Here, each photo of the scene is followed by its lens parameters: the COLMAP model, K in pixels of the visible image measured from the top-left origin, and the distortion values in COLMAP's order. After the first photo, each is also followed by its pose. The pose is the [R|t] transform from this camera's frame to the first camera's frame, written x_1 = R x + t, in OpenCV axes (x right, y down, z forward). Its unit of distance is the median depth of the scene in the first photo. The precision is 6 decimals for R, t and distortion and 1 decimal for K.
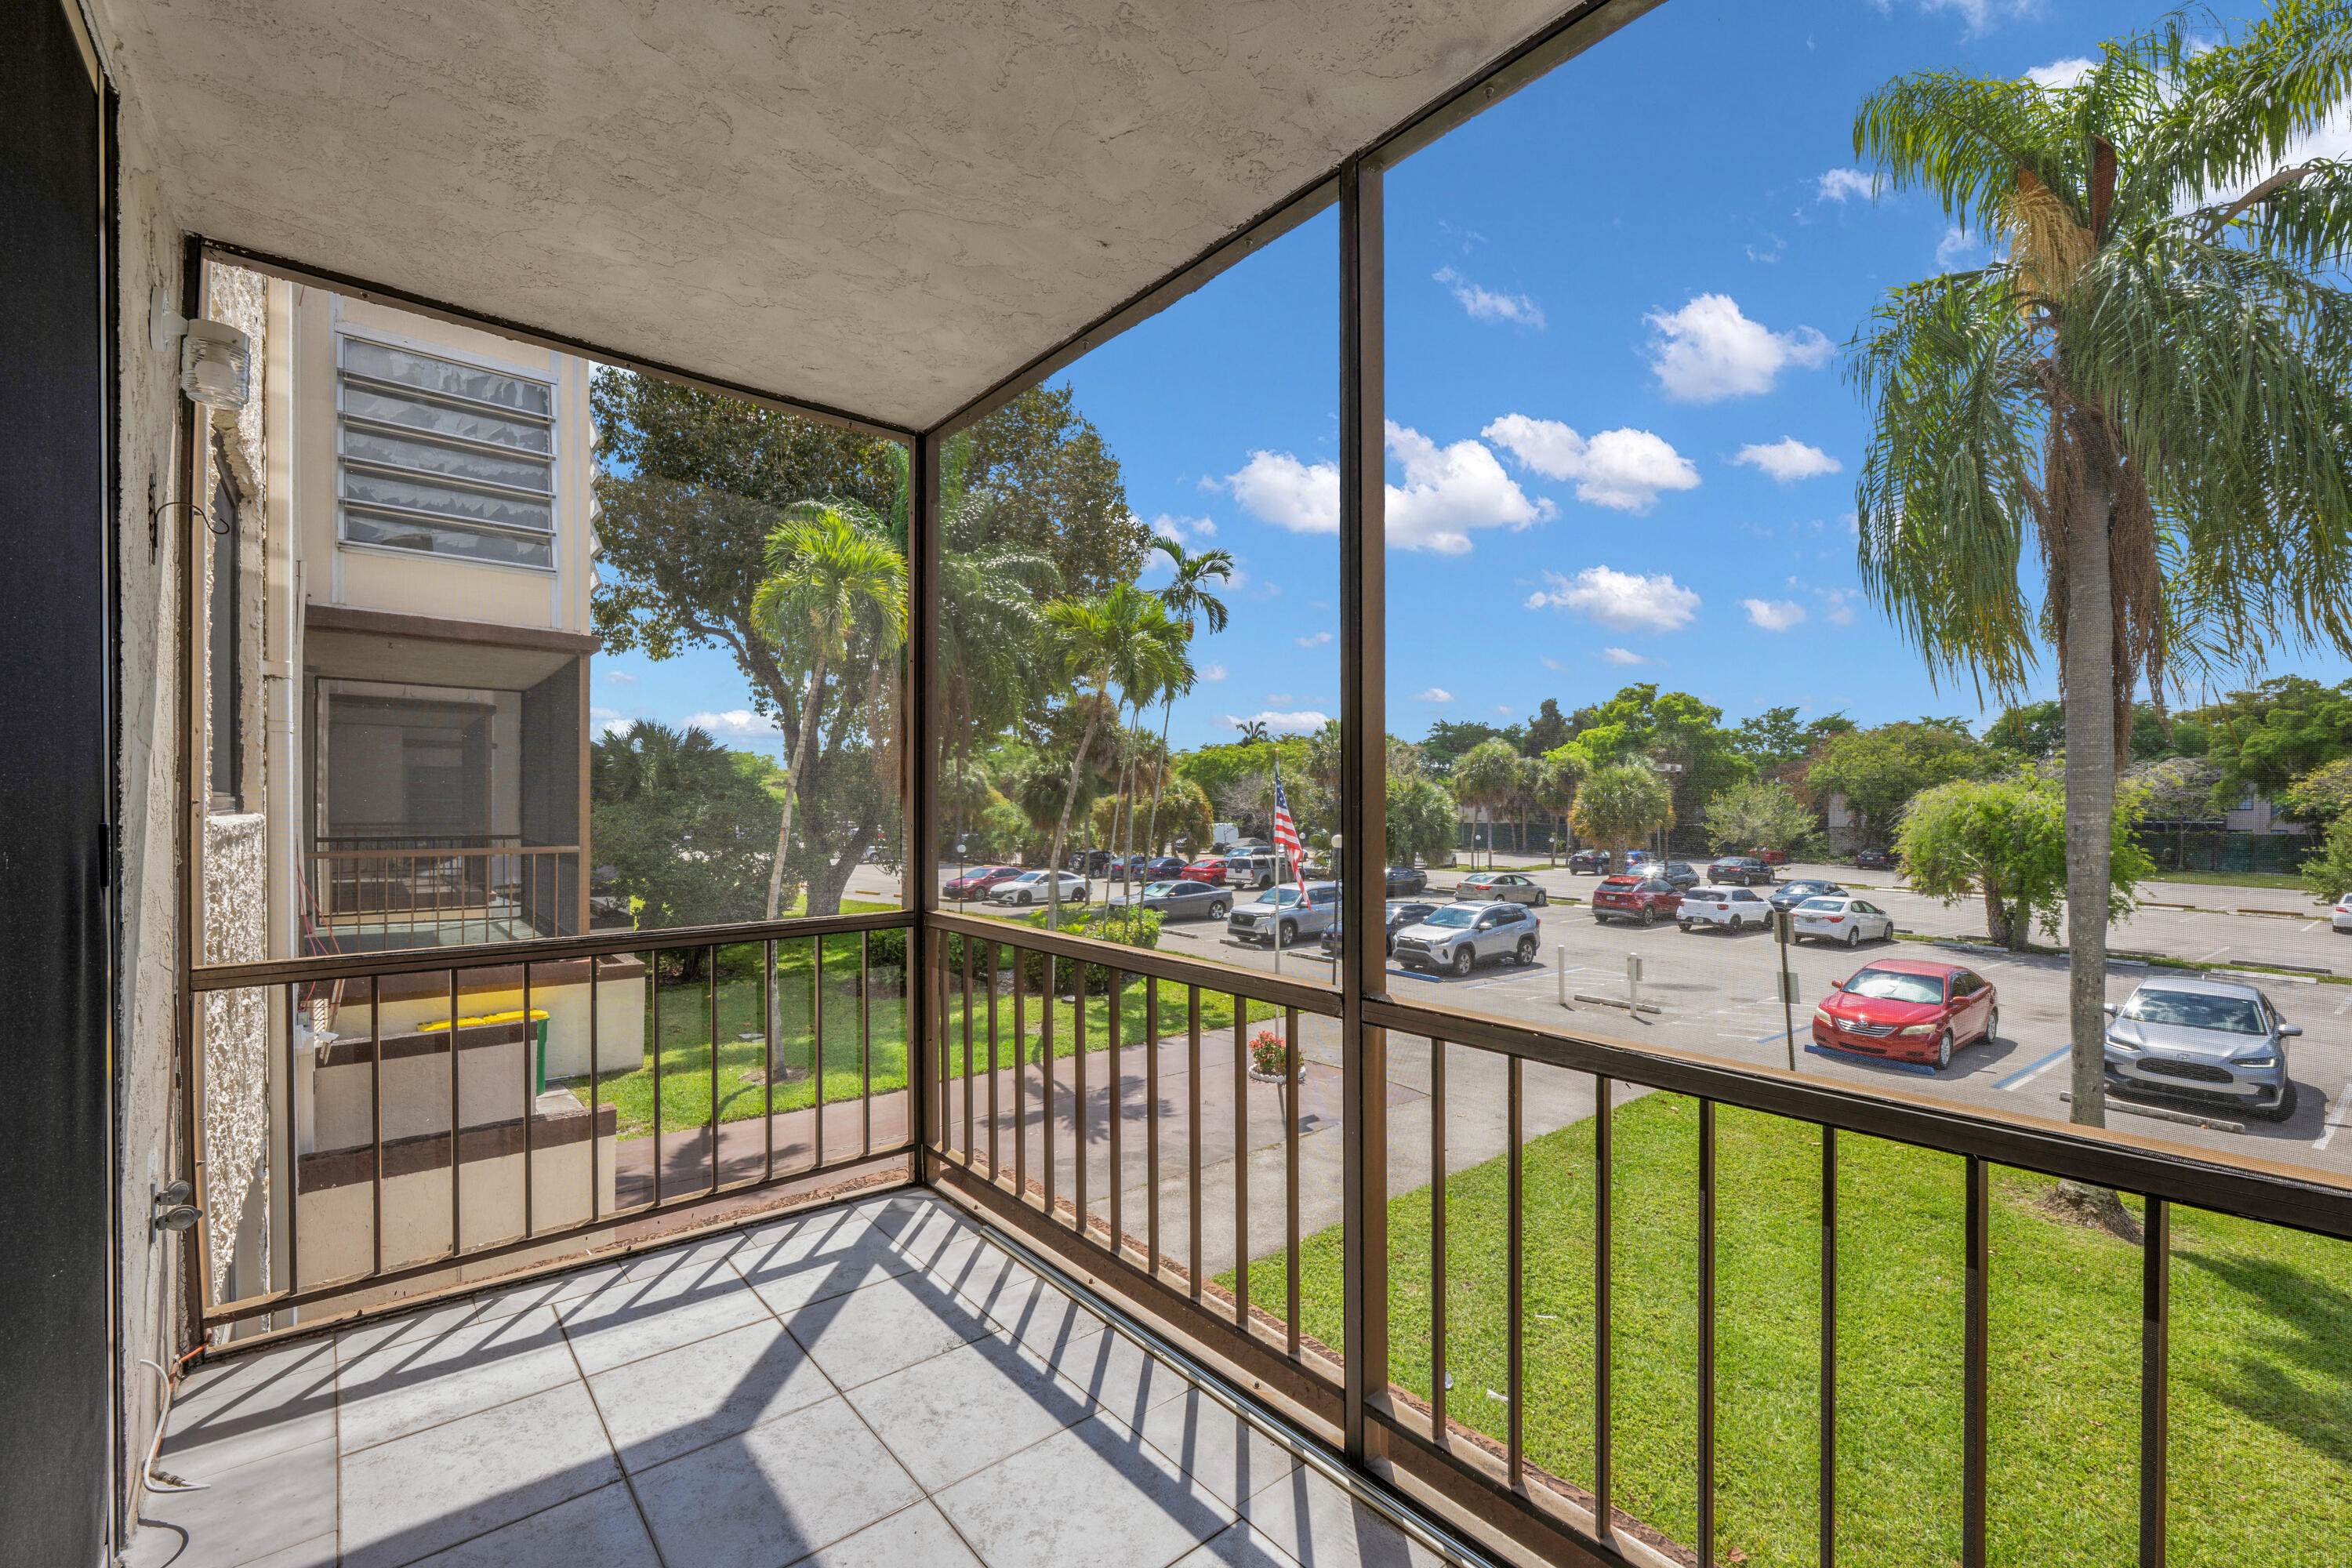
lens RADIAL K [[954.1, 0, 1177.6], [0, 954.1, 795.7], [0, 0, 1]] dist [-0.002742, -0.000290]
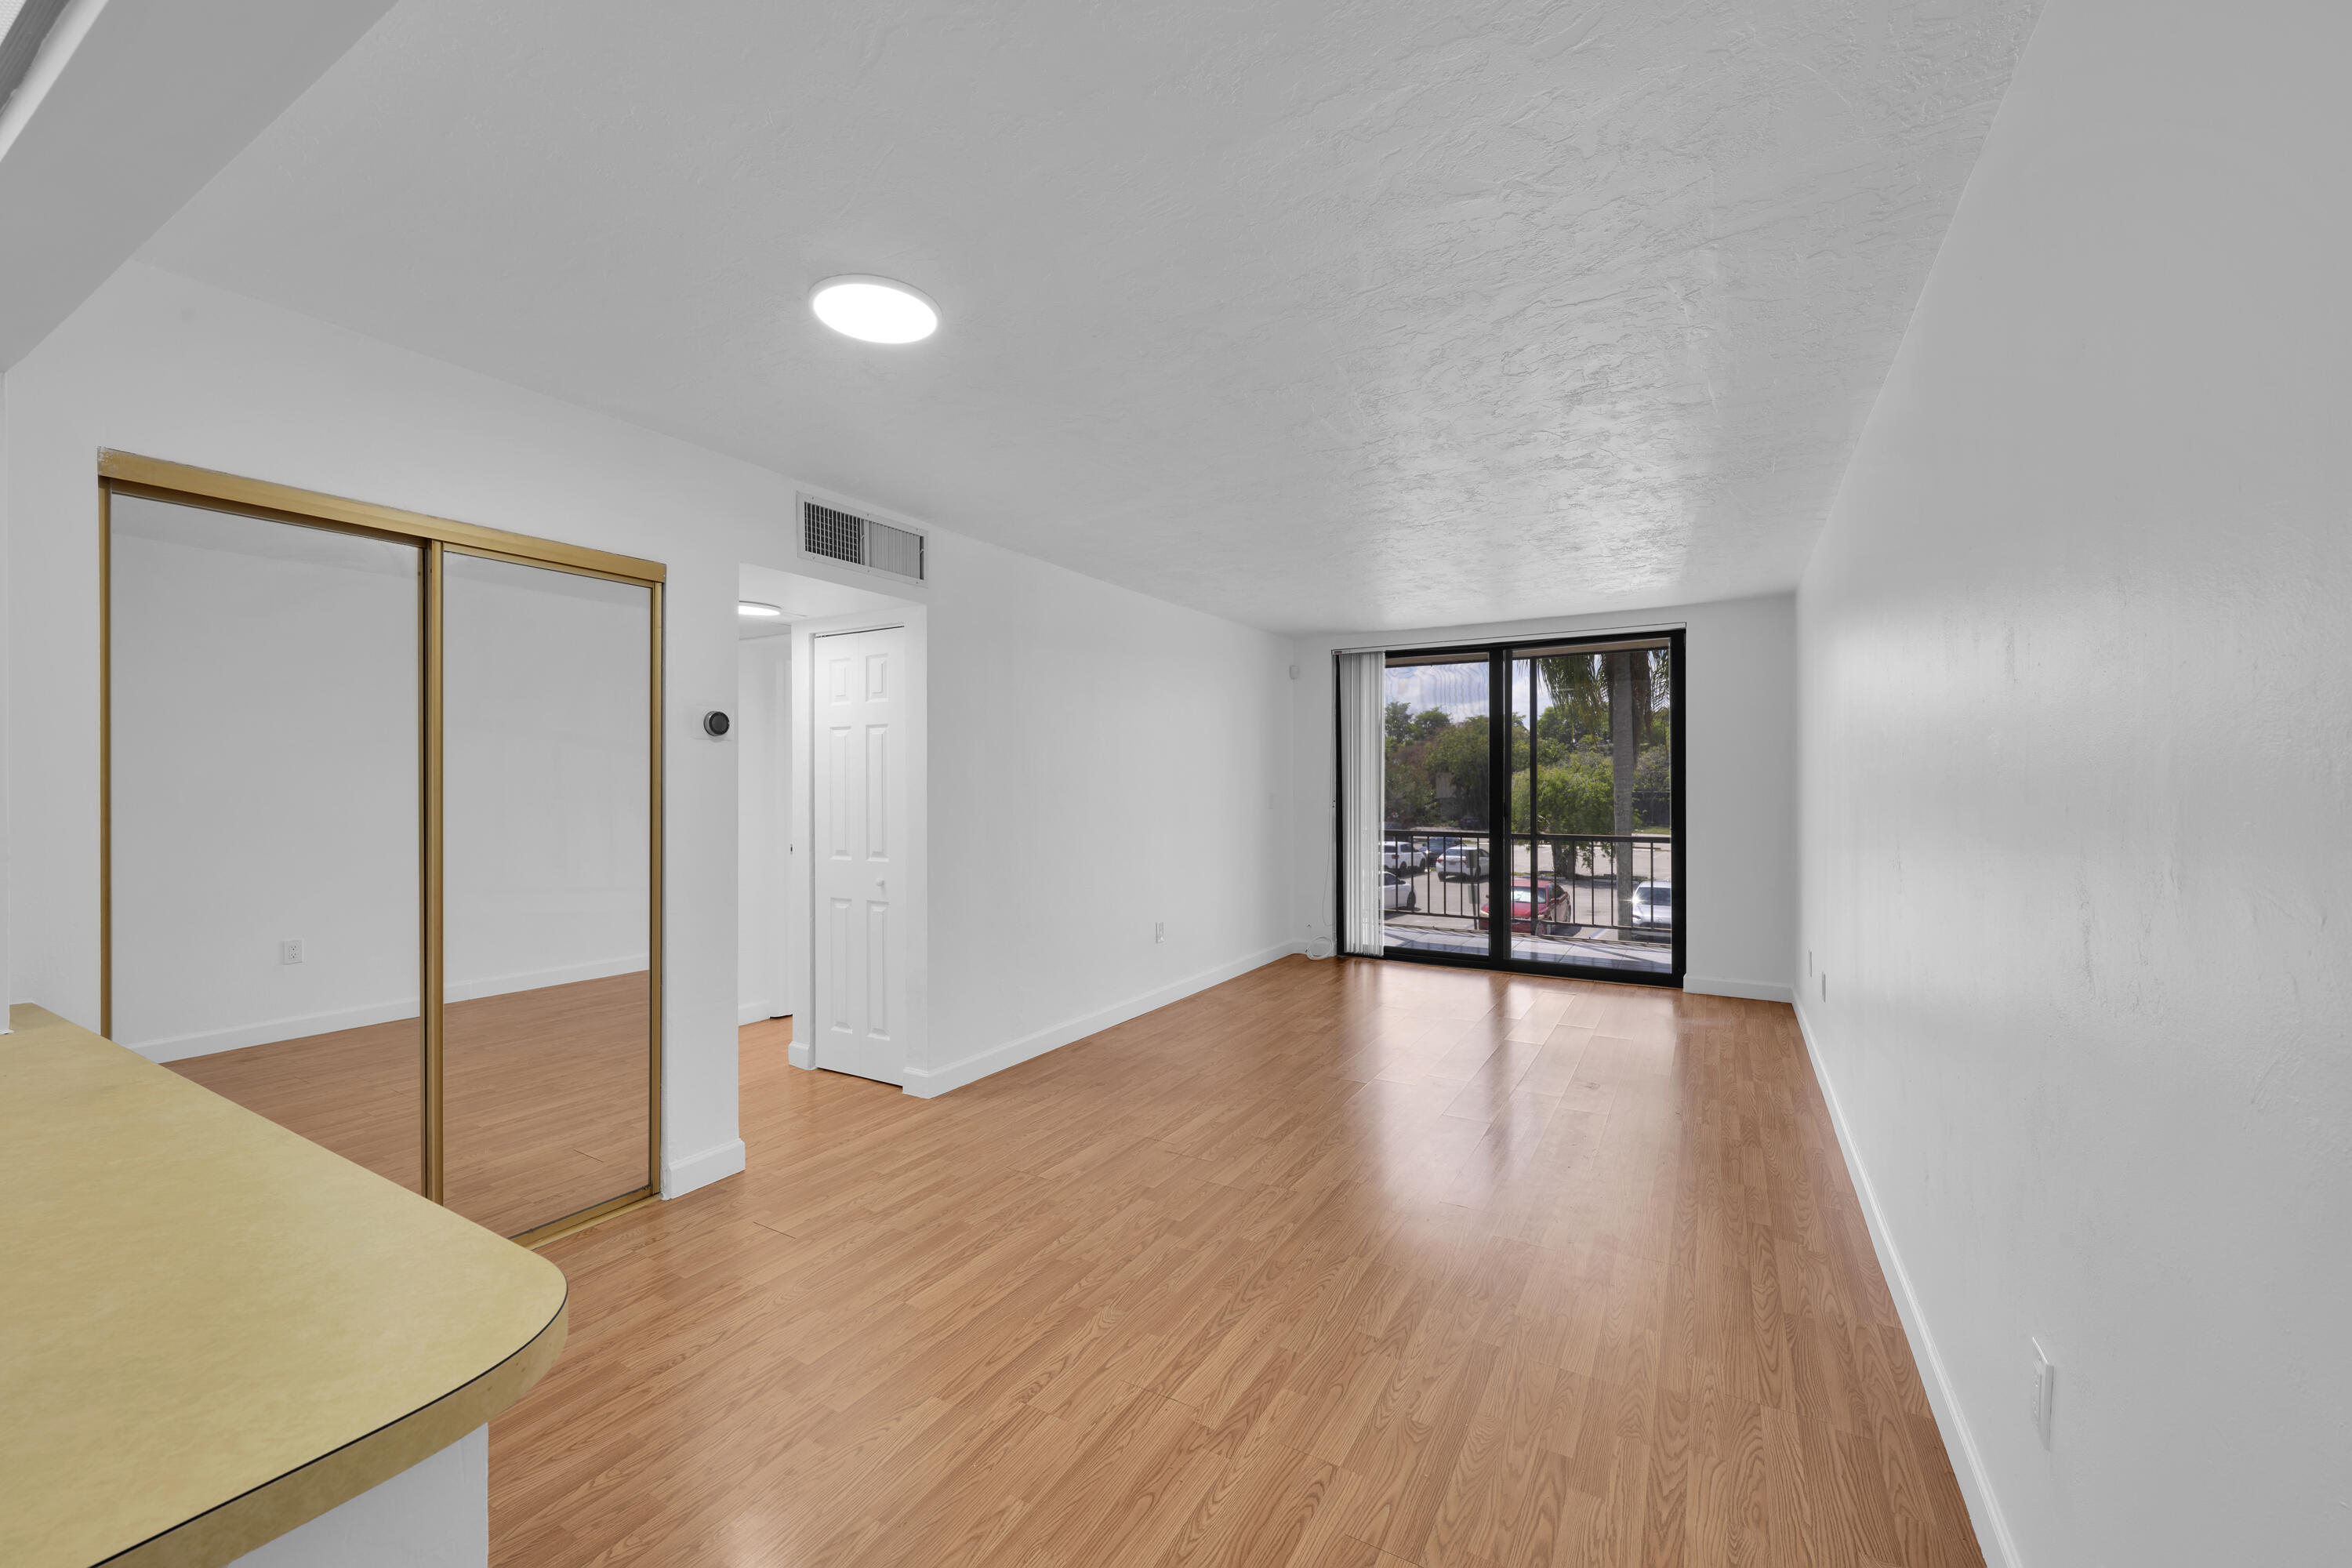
lens RADIAL K [[920.2, 0, 1183.9], [0, 920.2, 764.8], [0, 0, 1]] dist [0.001098, 0.000630]
pose [[0.941277, 0.000612, 0.337634, -0.151856], [0.002733, 0.999952, -0.009431, -0.003661], [-0.337624, 0.009800, 0.941230, -0.134157]]
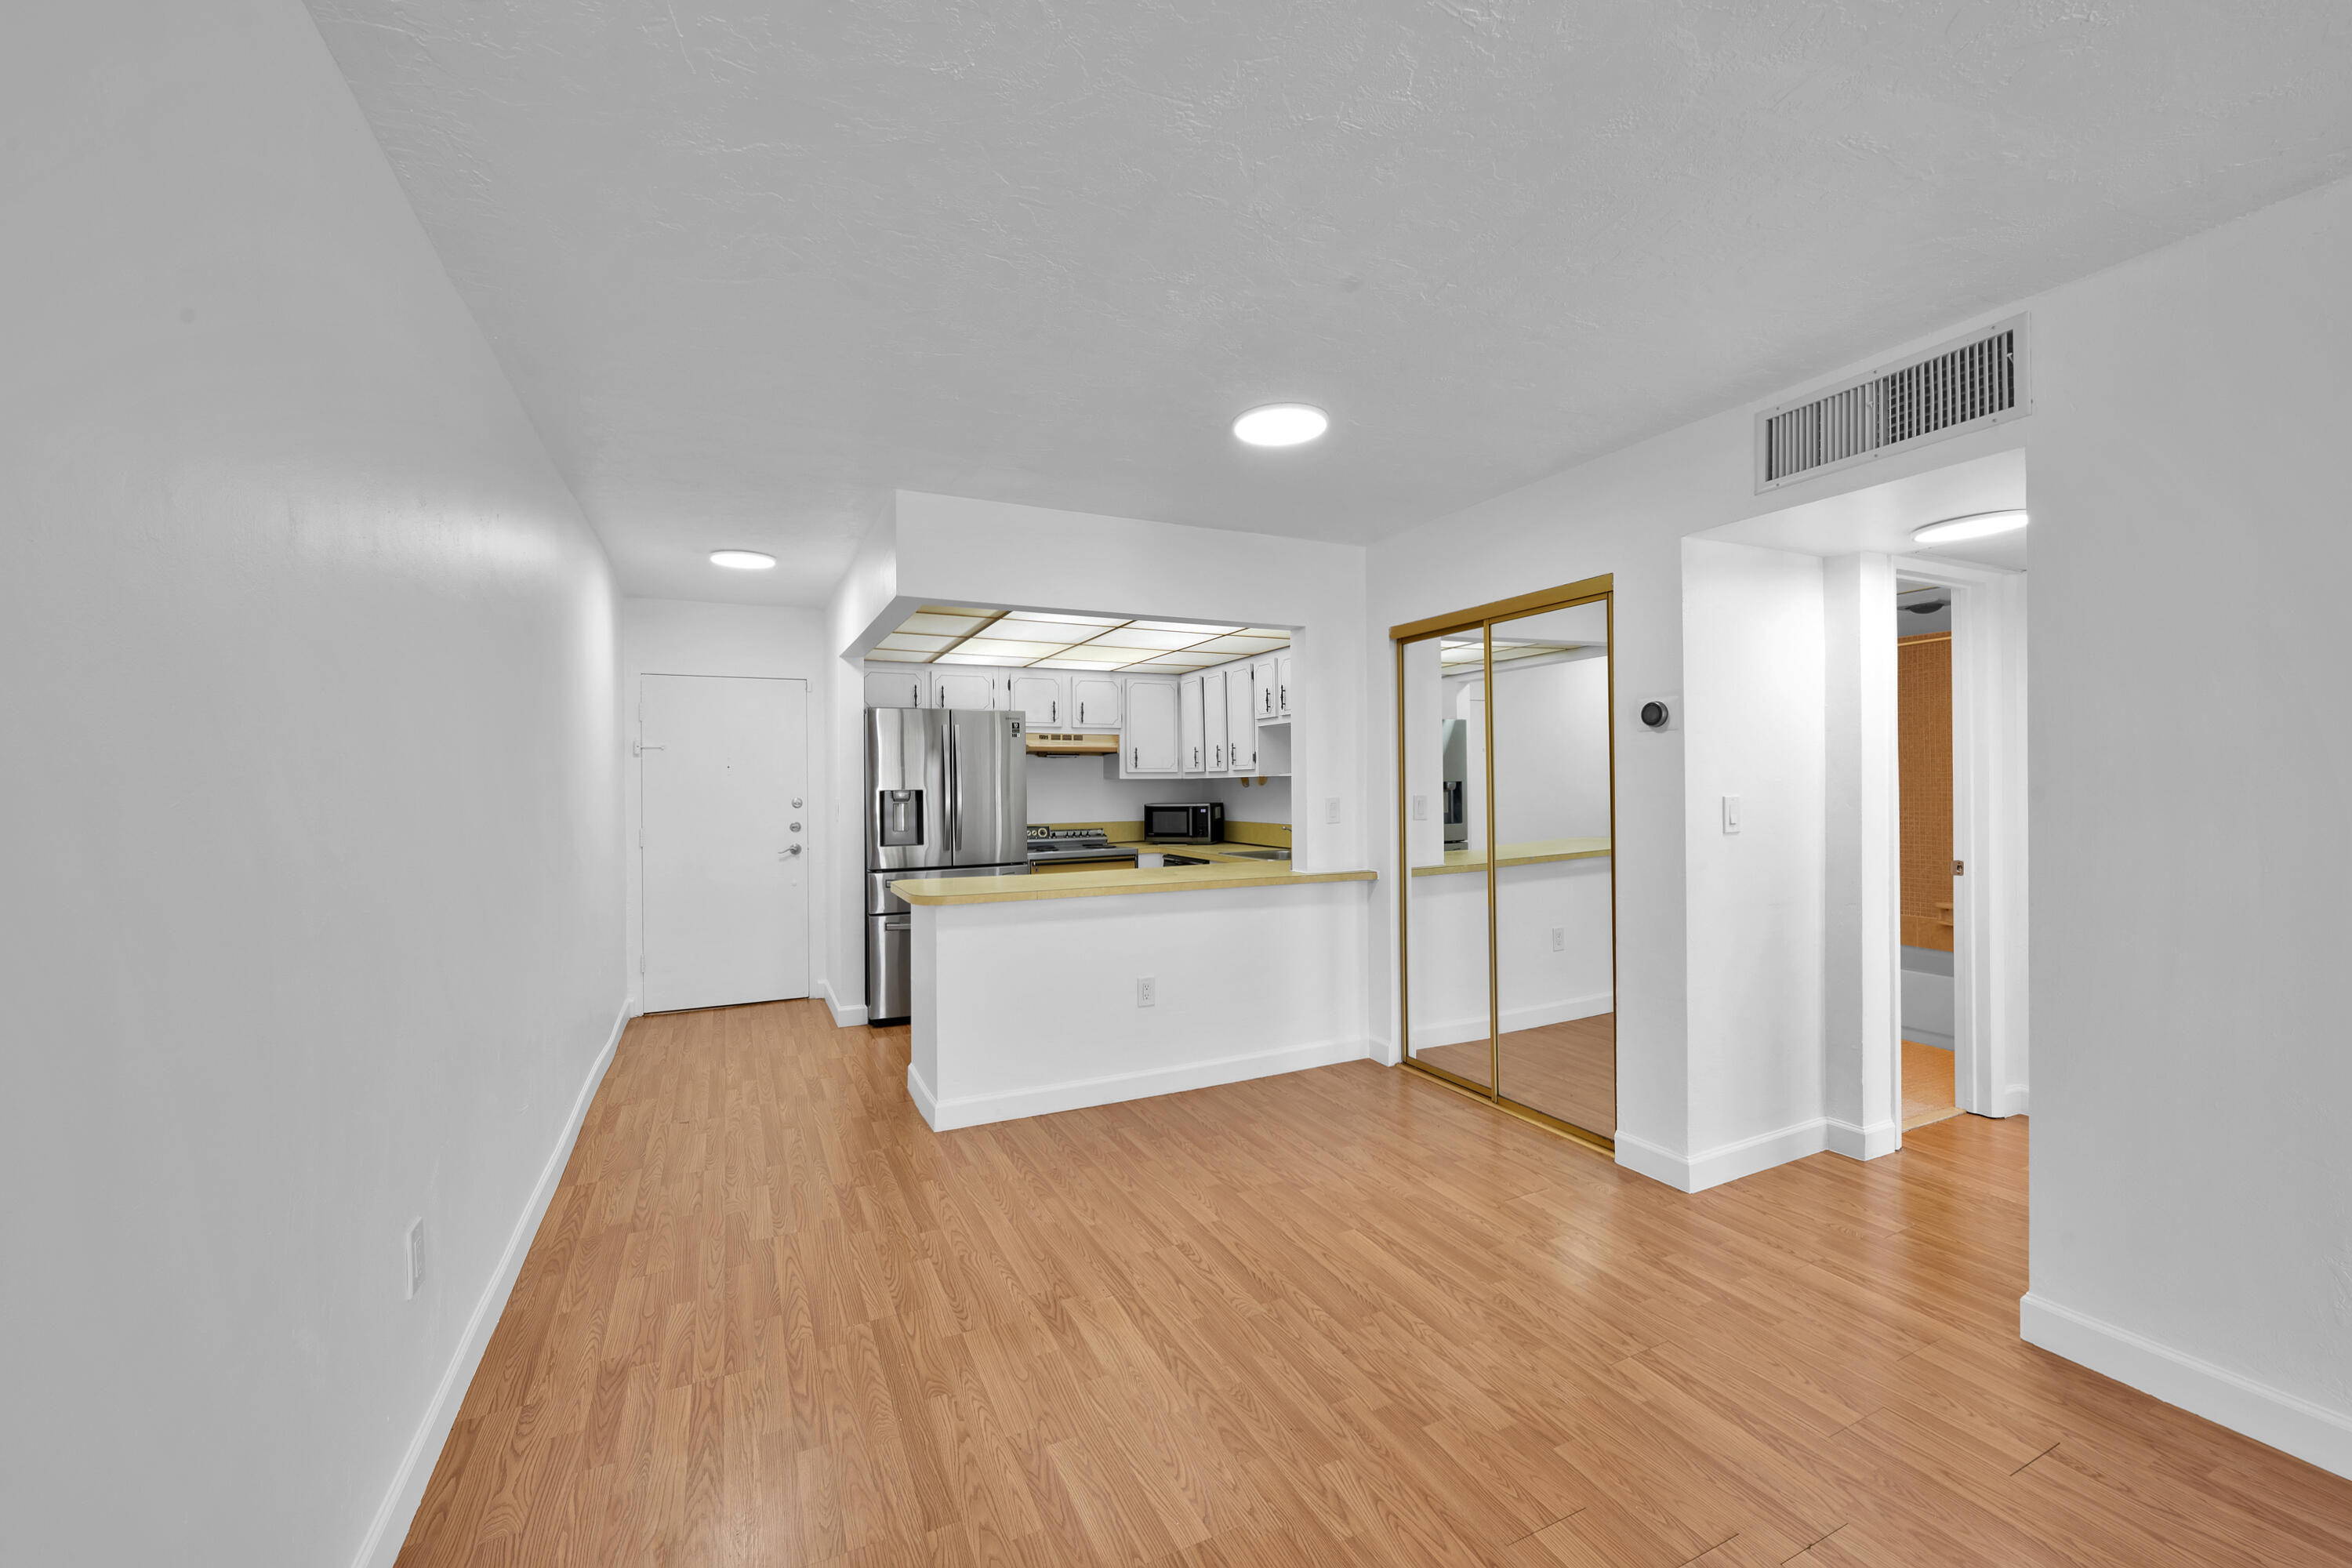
lens RADIAL K [[920.2, 0, 1163.6], [0, 920.2, 789.2], [0, 0, 1]] dist [0.001098, 0.000630]
pose [[-0.261975, 0.002606, -0.965071, -0.063057], [0.022361, 0.999744, -0.003370, -0.002247], [0.964816, -0.022463, -0.261966, -0.052447]]
